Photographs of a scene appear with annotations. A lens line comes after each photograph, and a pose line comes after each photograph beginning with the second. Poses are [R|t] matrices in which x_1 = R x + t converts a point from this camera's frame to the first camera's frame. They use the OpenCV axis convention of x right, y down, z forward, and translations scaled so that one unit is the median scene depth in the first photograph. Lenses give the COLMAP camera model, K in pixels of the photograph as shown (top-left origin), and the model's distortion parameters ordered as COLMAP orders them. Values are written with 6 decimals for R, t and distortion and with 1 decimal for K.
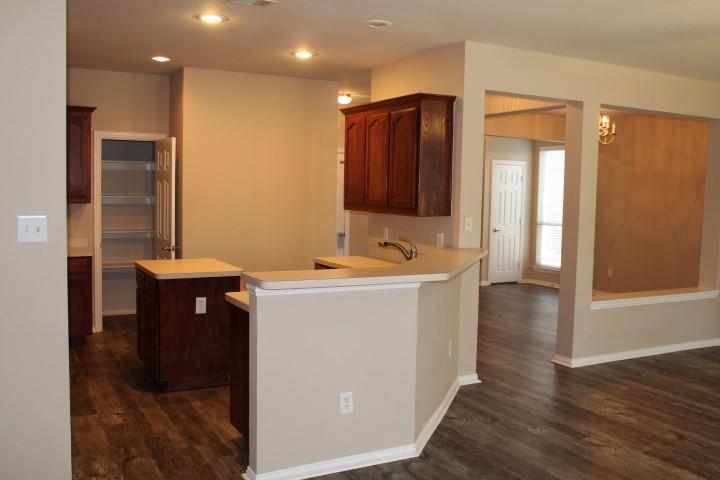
lens RADIAL K [[686.9, 0, 365.6], [0, 686.9, 238.2], [0, 0, 1]] dist [-0.143100, 0.145497]
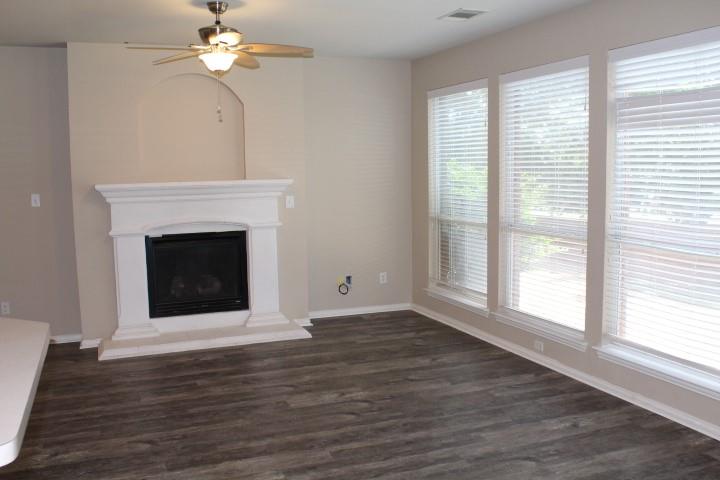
lens RADIAL K [[686.9, 0, 365.6], [0, 686.9, 238.2], [0, 0, 1]] dist [-0.143100, 0.145497]
pose [[0.112130, -0.129544, 0.985213, -0.269537], [0.093309, 0.988458, 0.119351, -0.043273], [-0.989303, 0.078546, 0.122923, 0.432385]]
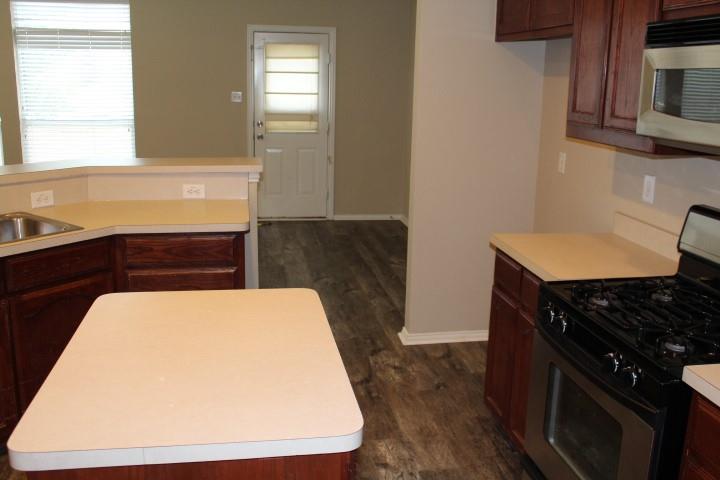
lens RADIAL K [[686.9, 0, 365.6], [0, 686.9, 238.2], [0, 0, 1]] dist [-0.143100, 0.145497]
pose [[-0.947602, -0.117142, 0.297200, -0.408187], [-0.021771, 0.951859, 0.305763, -0.102786], [-0.318710, 0.283271, -0.904534, 1.203131]]
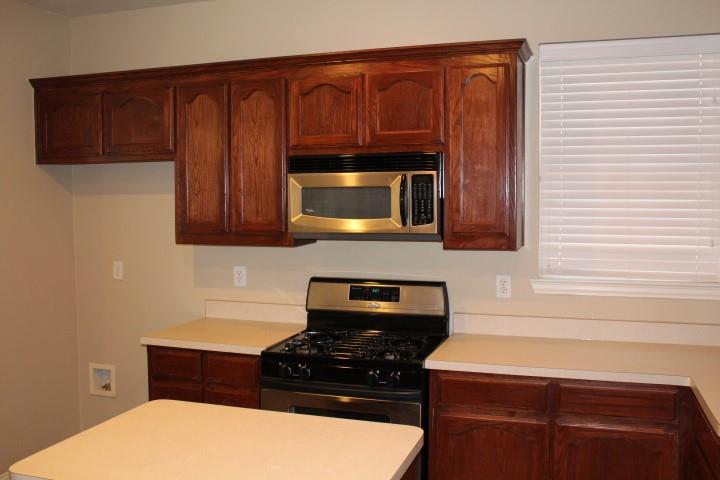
lens RADIAL K [[686.9, 0, 365.6], [0, 686.9, 238.2], [0, 0, 1]] dist [-0.143100, 0.145497]
pose [[-0.725186, 0.021042, -0.688232, -0.077463], [-0.064052, 0.993137, 0.097856, -0.099614], [0.685568, 0.115047, -0.718861, 1.236541]]
